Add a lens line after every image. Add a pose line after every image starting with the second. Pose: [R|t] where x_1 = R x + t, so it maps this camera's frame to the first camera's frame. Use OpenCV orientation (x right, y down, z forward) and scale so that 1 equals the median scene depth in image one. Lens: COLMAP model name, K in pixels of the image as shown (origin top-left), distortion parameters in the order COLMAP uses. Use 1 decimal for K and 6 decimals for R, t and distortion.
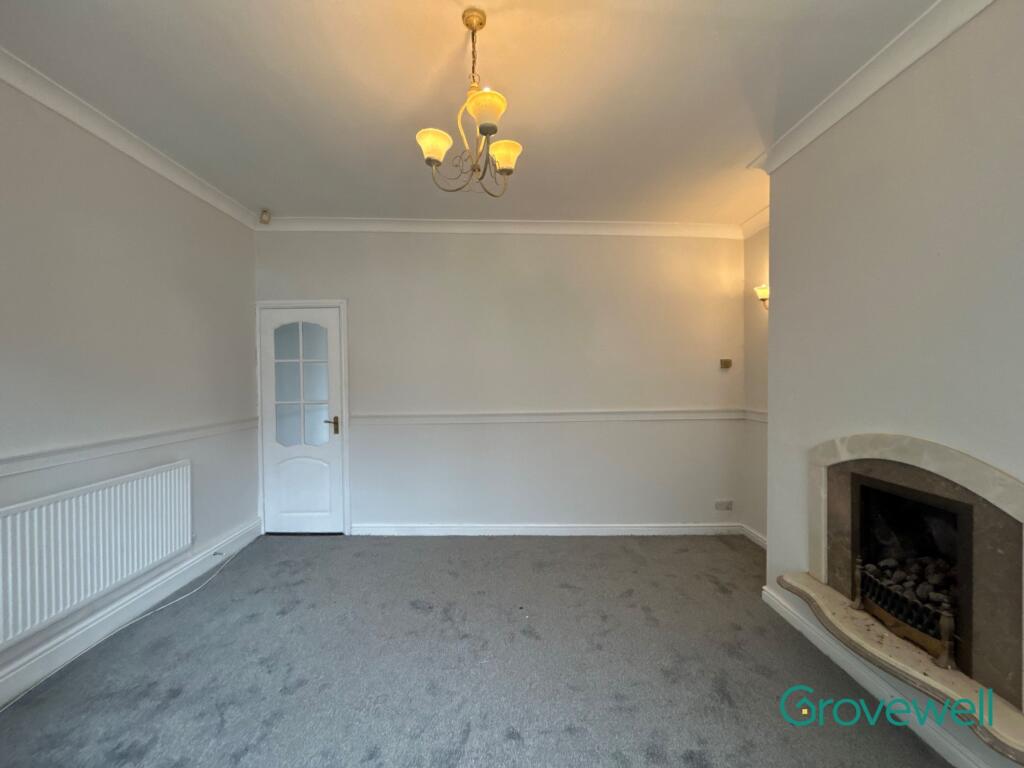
lens RADIAL K [[415.7, 0, 516.2], [0, 415.7, 381.4], [0, 0, 1]] dist [-0.001594, 0.001608]
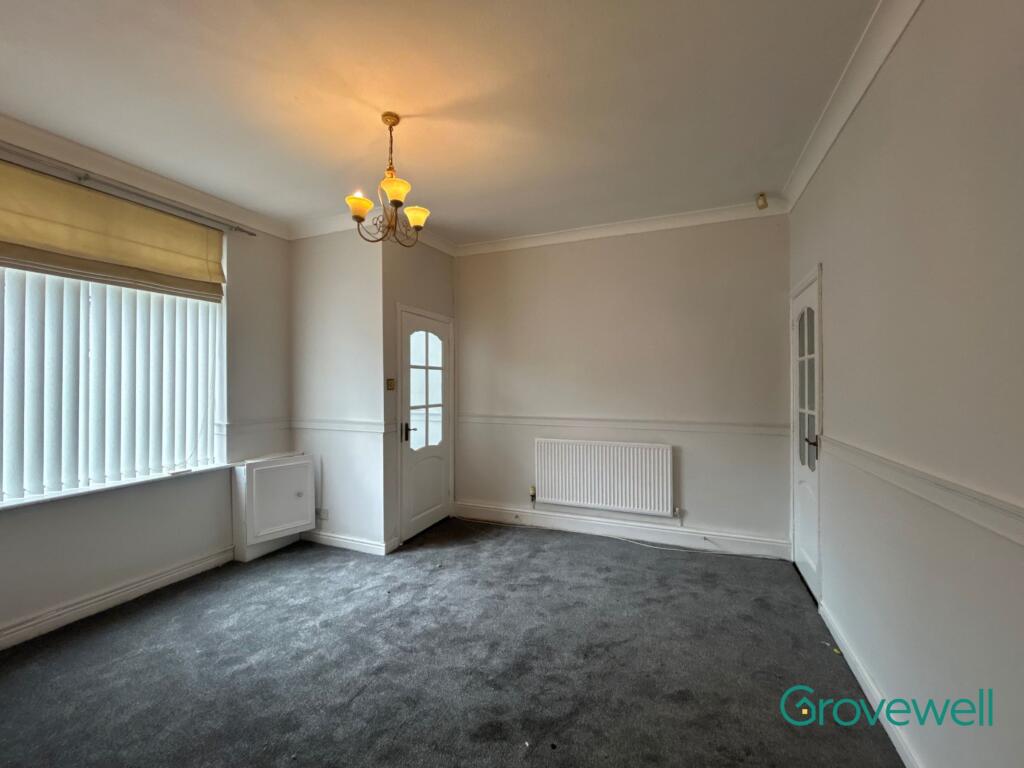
lens RADIAL K [[415.7, 0, 510.7], [0, 415.7, 379.7], [0, 0, 1]] dist [-0.001594, 0.001608]
pose [[-0.425652, -0.001143, -0.904886, 0.698327], [-0.005087, 0.999986, 0.001129, -0.009412], [0.904872, 0.005083, -0.425652, 1.408734]]
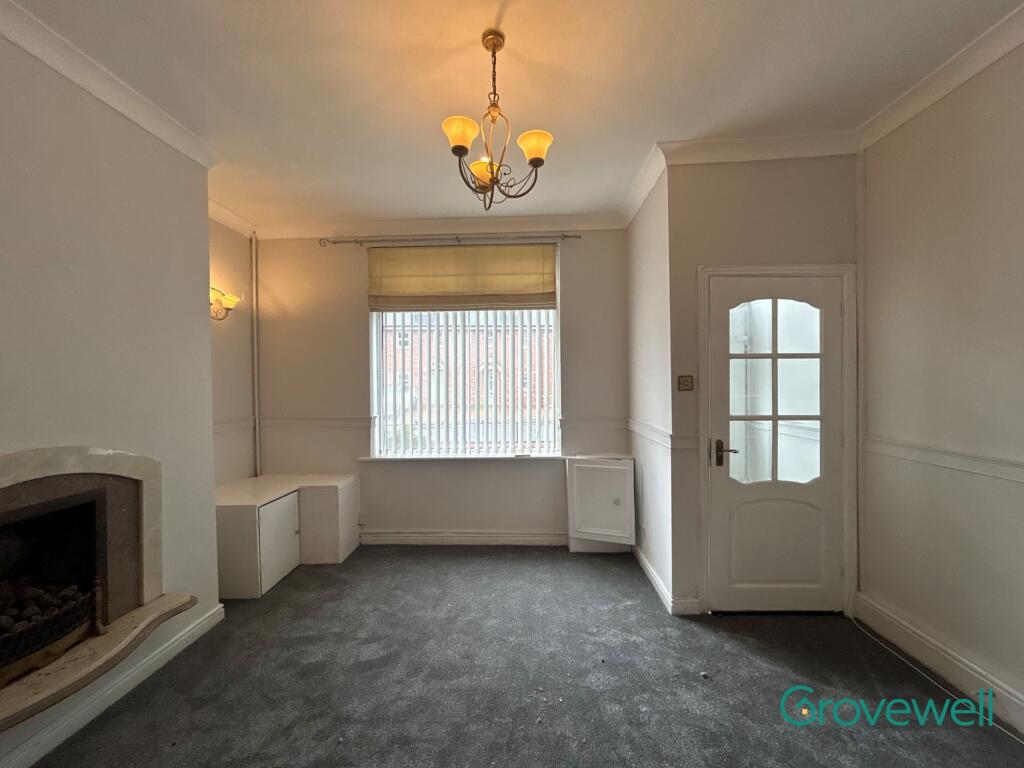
lens RADIAL K [[415.7, 0, 511.4], [0, 415.7, 382.1], [0, 0, 1]] dist [-0.001594, 0.001608]
pose [[-0.997381, 0.013177, 0.071112, -0.149833], [0.014052, 0.999832, 0.011811, -0.010920], [-0.070945, 0.012780, -0.997398, 1.490691]]
